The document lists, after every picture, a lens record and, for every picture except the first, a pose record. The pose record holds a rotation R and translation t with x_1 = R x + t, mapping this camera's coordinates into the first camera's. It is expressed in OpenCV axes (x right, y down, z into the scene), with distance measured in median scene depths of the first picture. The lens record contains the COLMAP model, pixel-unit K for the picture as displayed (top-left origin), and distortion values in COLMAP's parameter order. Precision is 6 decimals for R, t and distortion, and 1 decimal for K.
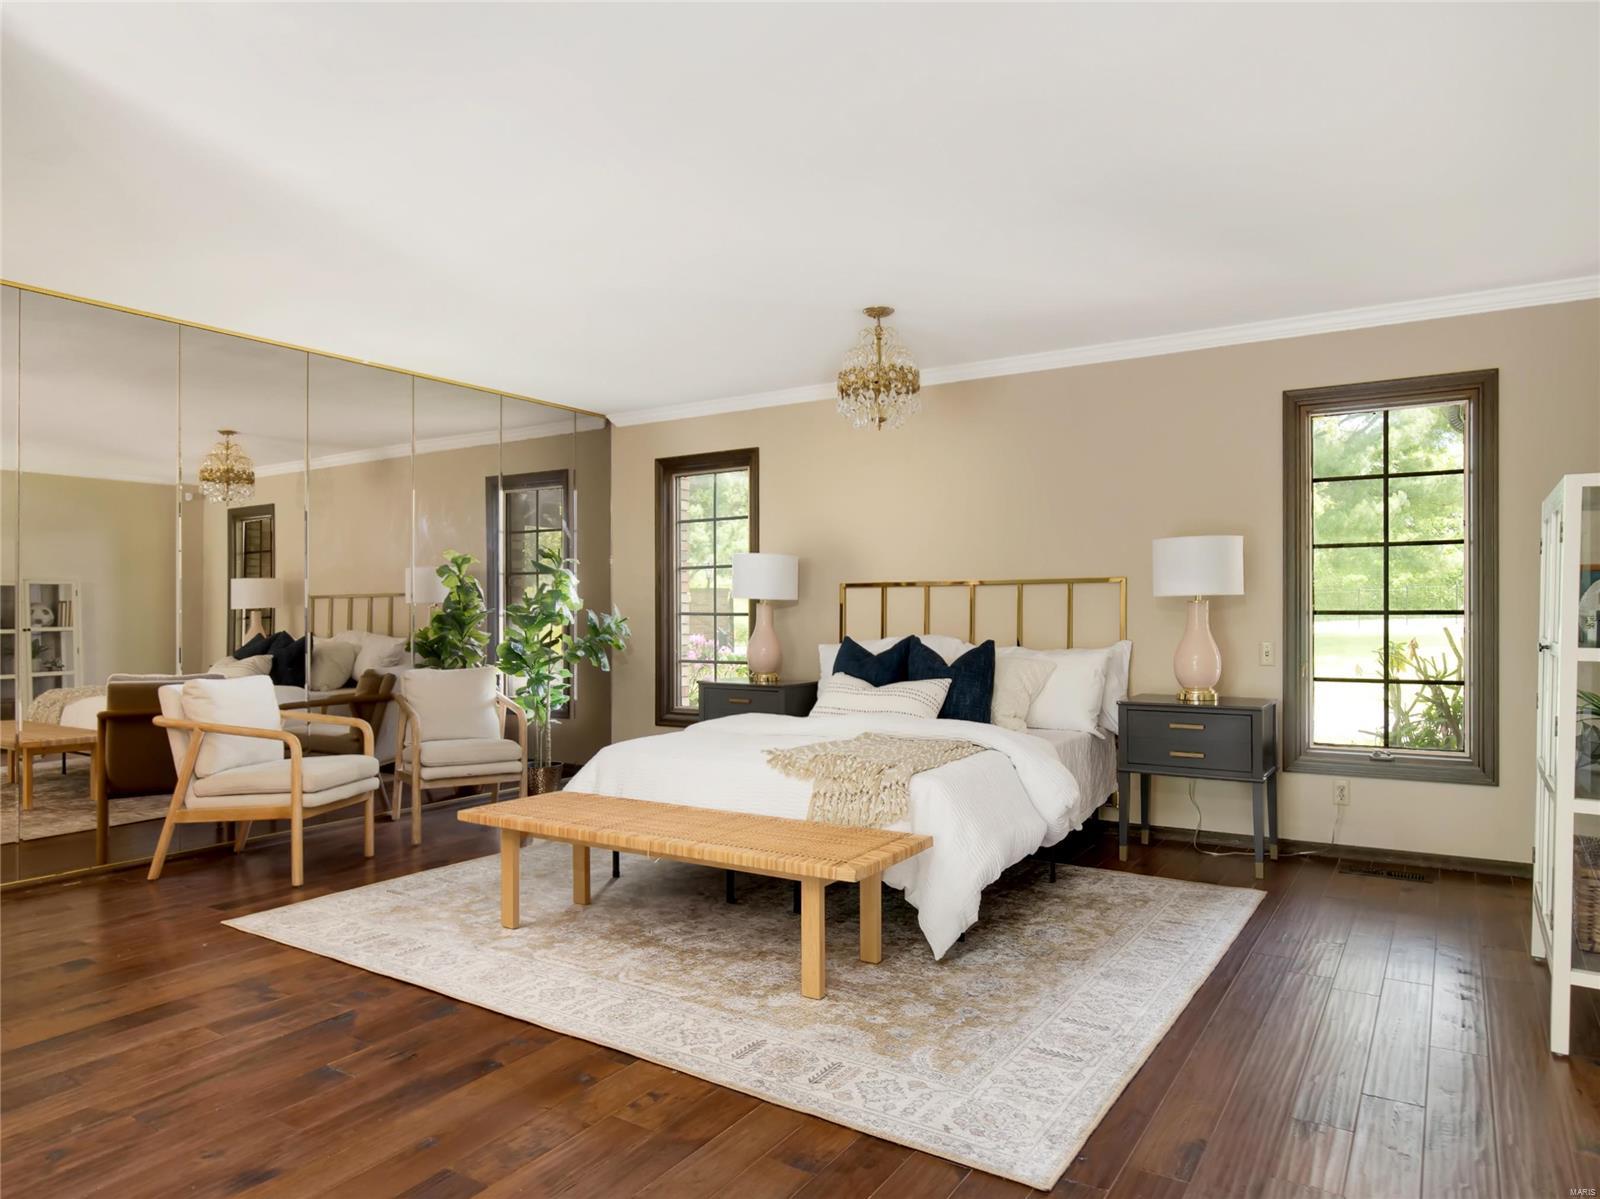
lens RADIAL K [[1047.7, 0, 801.3], [0, 1047.7, 604.7], [0, 0, 1]] dist [-0.003568, -0.003901]
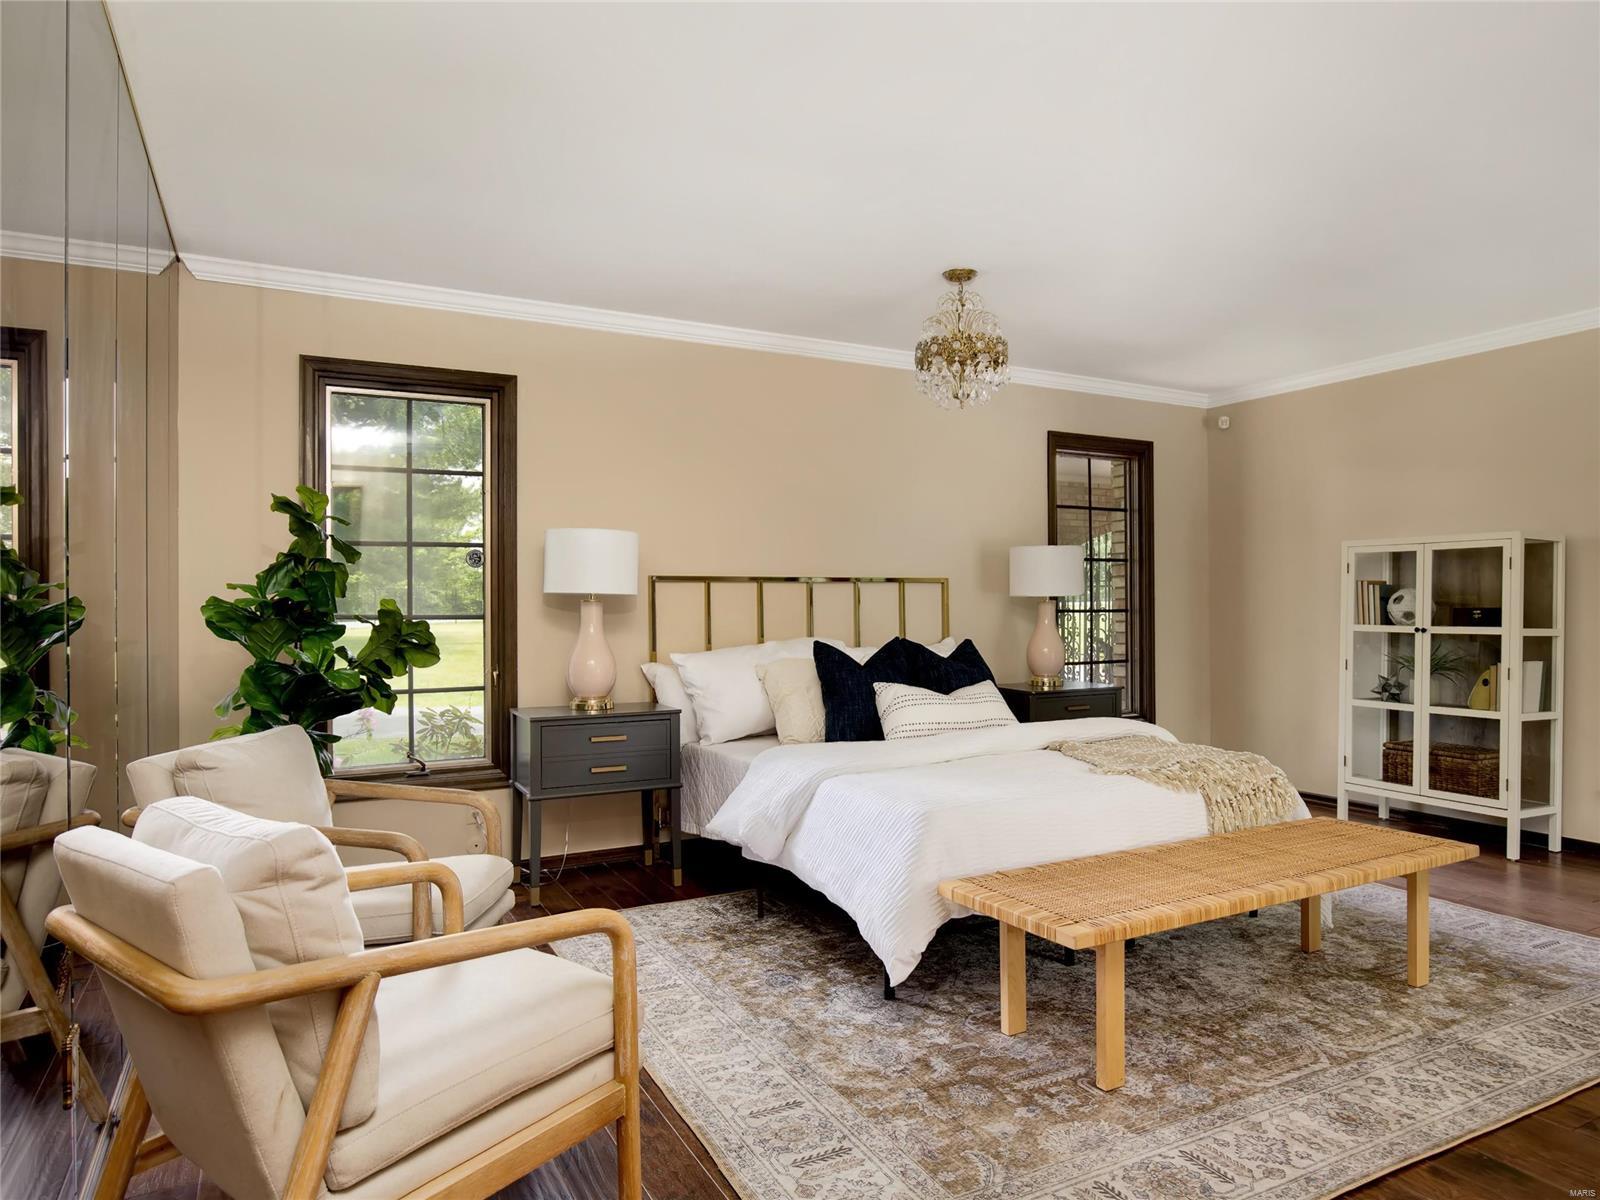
lens RADIAL K [[1047.7, 0, 801.3], [0, 1047.7, 598.8], [0, 0, 1]] dist [-0.003568, -0.003901]
pose [[0.481088, 0.006968, 0.876644, -0.783557], [-0.001100, 0.999972, -0.007345, 0.003174], [-0.876671, 0.002569, 0.481083, 0.684698]]
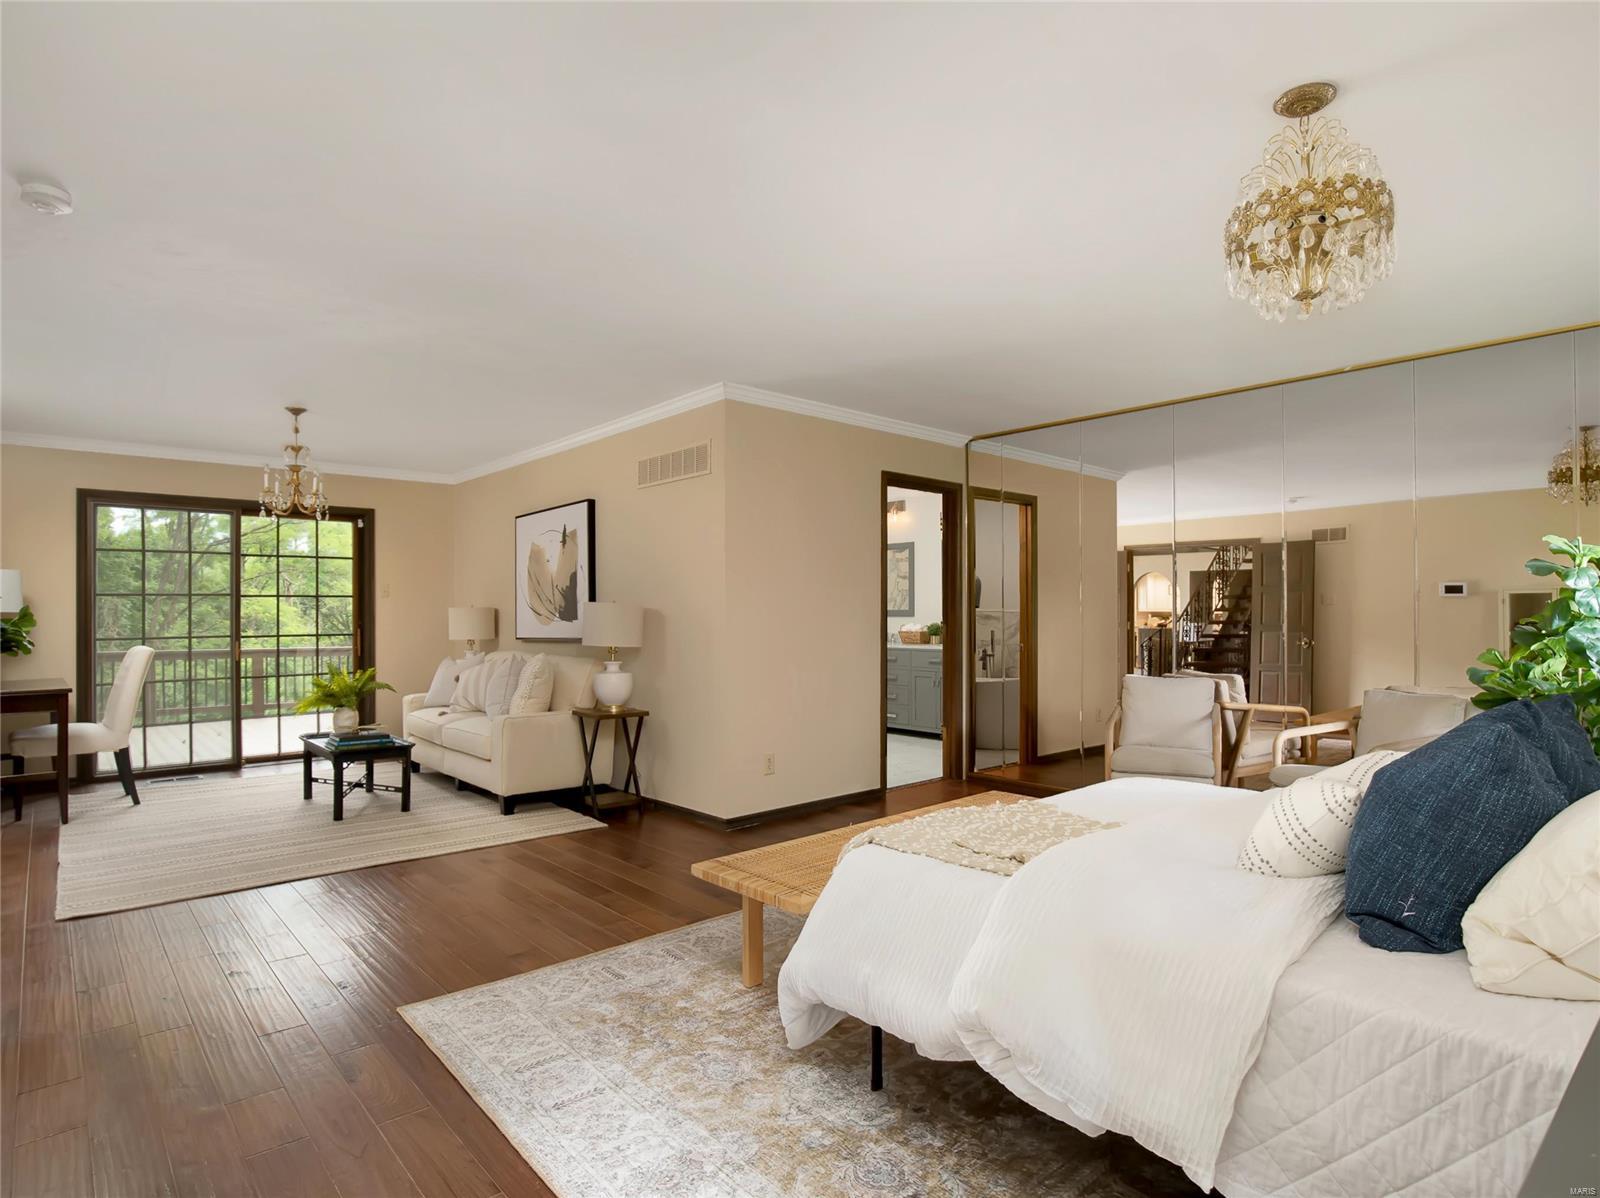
lens RADIAL K [[865.2, 0, 805.0], [0, 865.2, 609.3], [0, 0, 1]] dist [0.000589, -0.001082]
pose [[-0.271651, -0.000246, -0.962396, 0.587356], [-0.003696, 0.999993, 0.000788, -0.020074], [0.962389, 0.003771, -0.271650, 0.862816]]
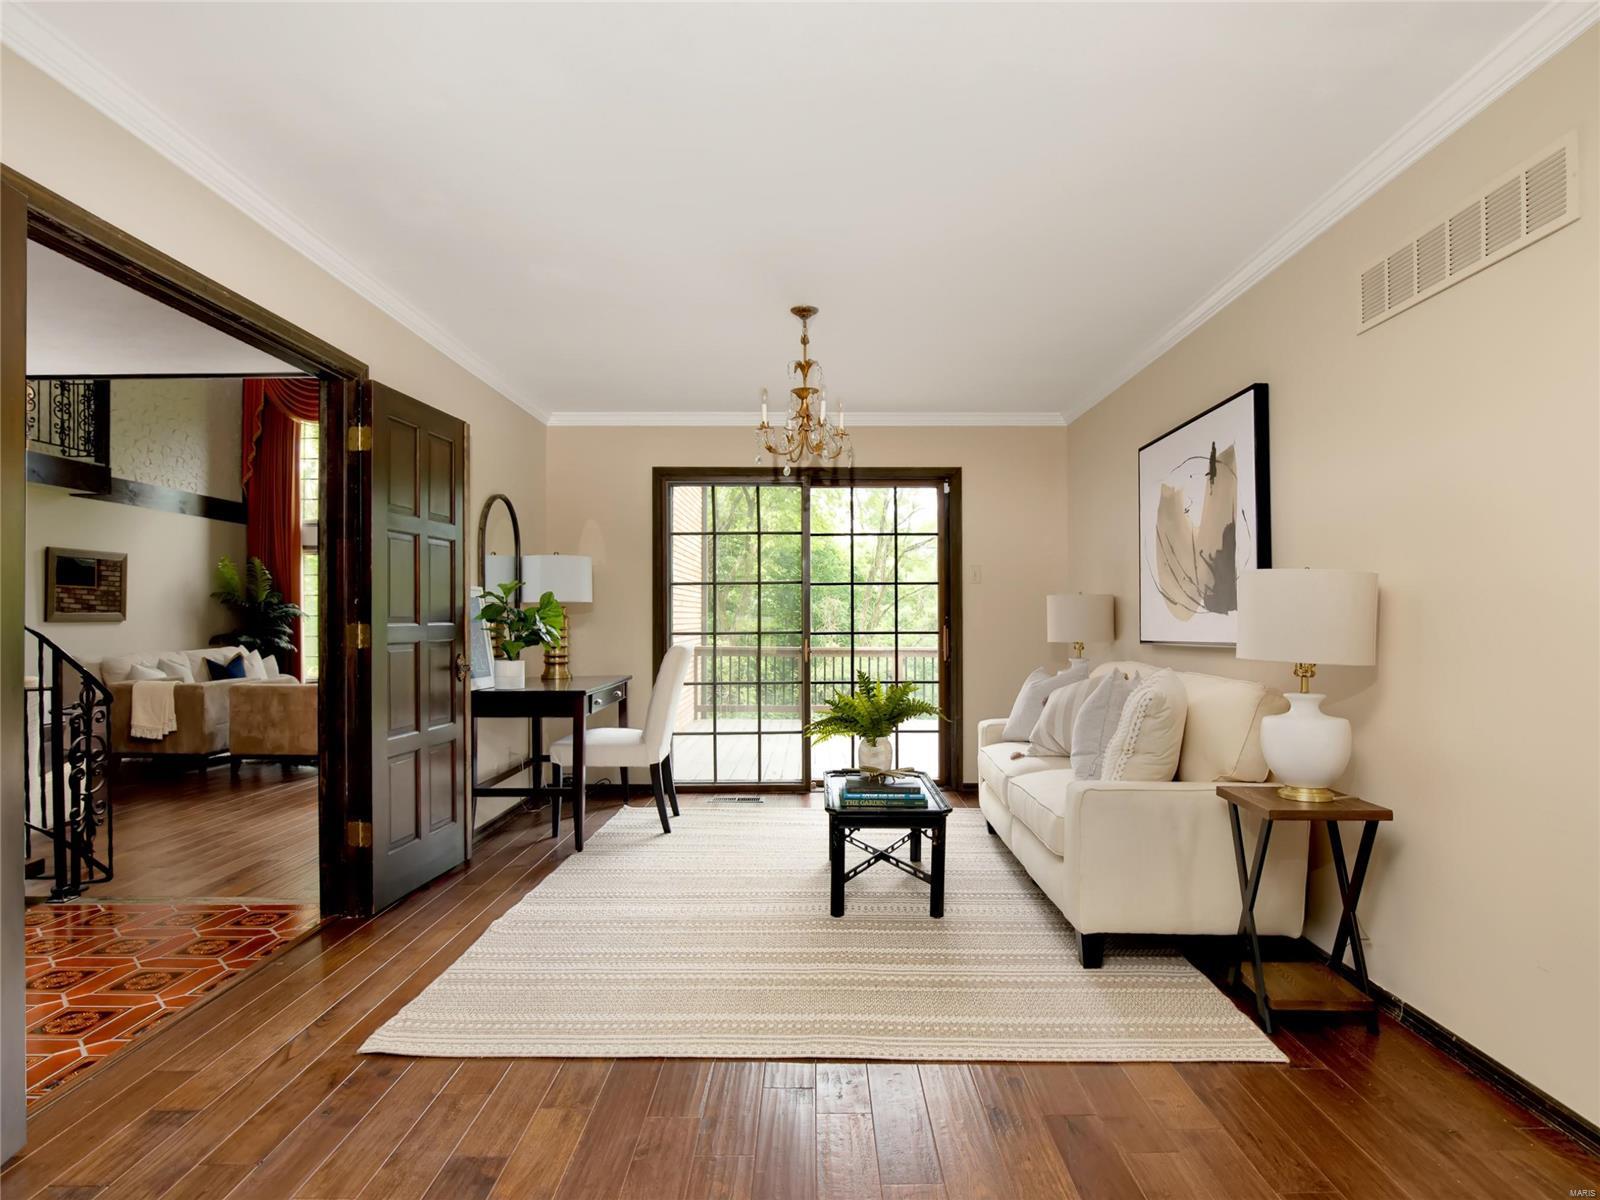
lens RADIAL K [[911.3, 0, 805.0], [0, 911.3, 610.0], [0, 0, 1]] dist [-0.015989, 0.001358]
pose [[-0.849079, 0.002553, -0.528260, 0.344475], [0.001963, 0.999997, 0.001677, -0.011584], [0.528262, 0.000387, -0.849081, 0.739225]]
